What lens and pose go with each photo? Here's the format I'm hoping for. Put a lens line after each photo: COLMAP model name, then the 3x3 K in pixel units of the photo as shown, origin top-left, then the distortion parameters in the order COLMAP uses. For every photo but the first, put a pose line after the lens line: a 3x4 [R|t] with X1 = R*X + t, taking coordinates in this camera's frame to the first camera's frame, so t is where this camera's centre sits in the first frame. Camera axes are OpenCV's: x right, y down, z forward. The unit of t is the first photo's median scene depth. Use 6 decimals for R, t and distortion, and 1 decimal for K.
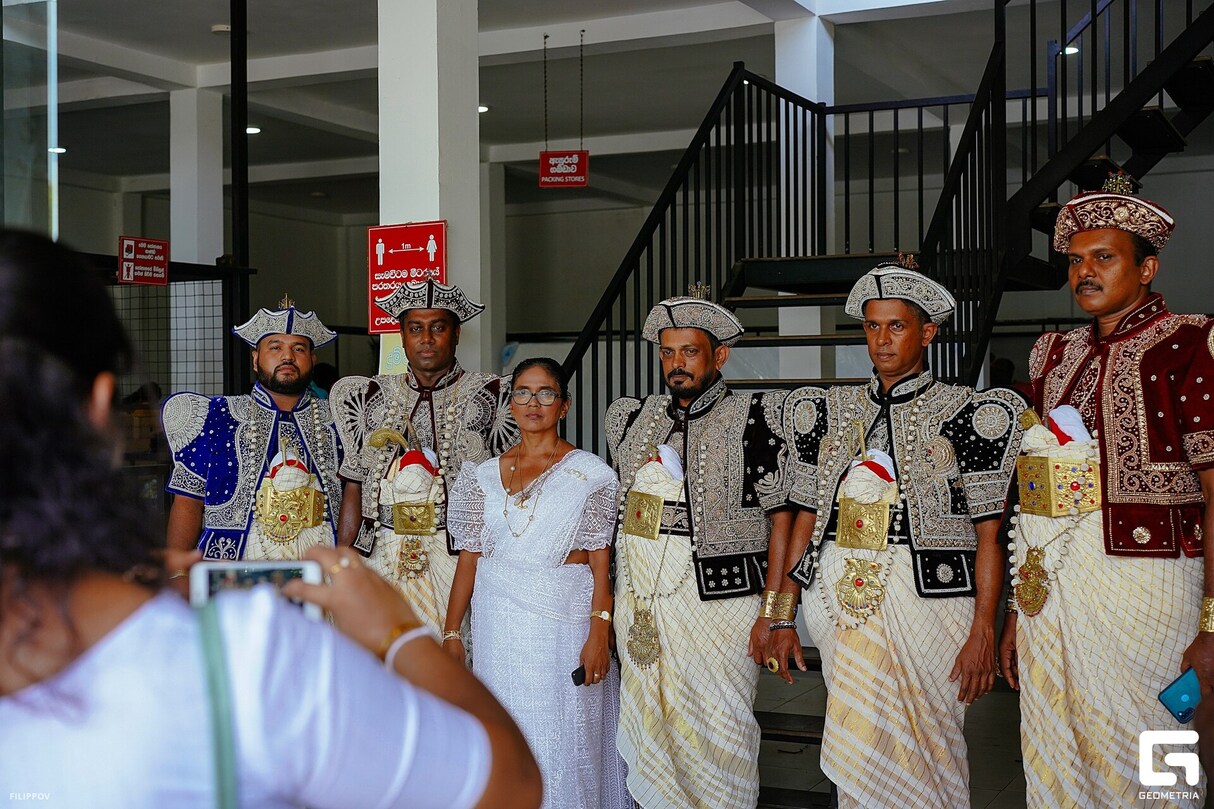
lens RADIAL K [[2124.6, 0, 607.0], [0, 2124.6, 404.5], [0, 0, 1]] dist [0.071548, 0.336970]
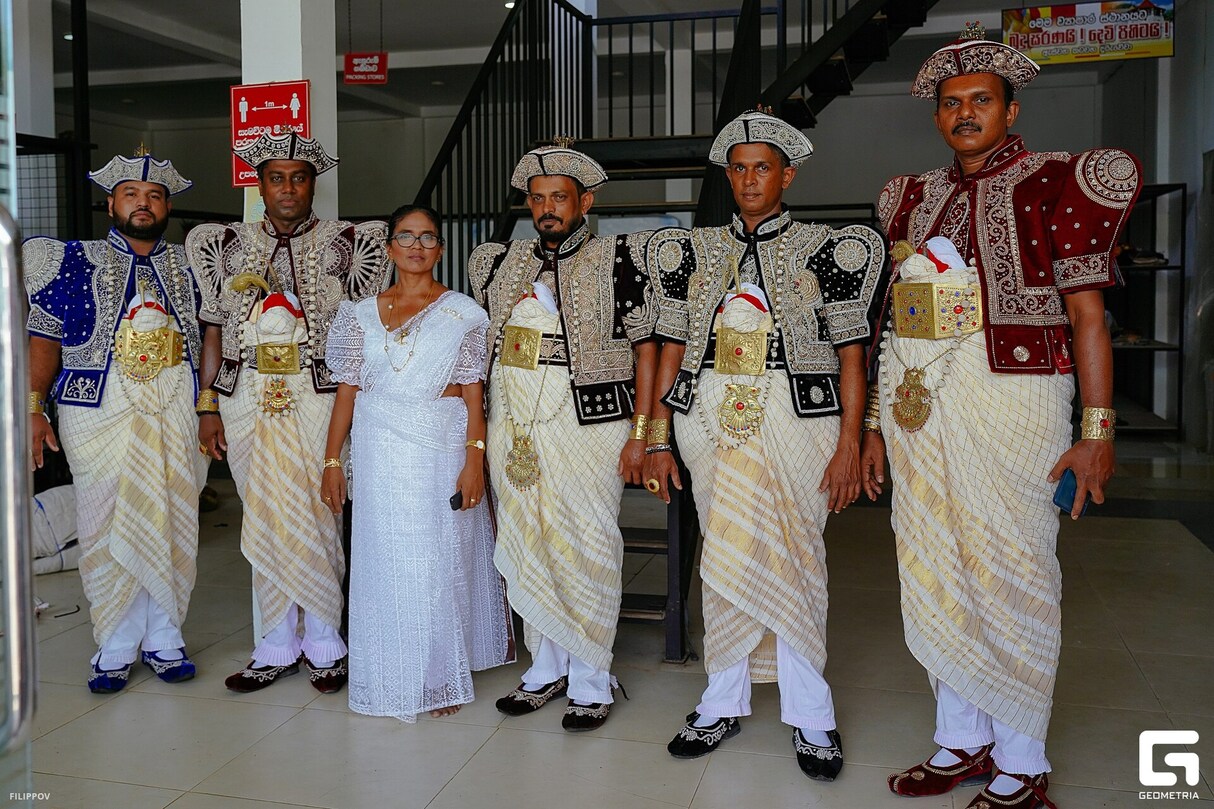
lens RADIAL K [[1264.1, 0, 603.6], [0, 1264.1, 365.6], [0, 0, 1]] dist [0.275651, -0.986782]
pose [[0.968737, -0.012807, 0.247760, -0.101485], [0.002049, 0.999046, 0.043629, 0.033867], [-0.248082, -0.041757, 0.967839, 0.377982]]
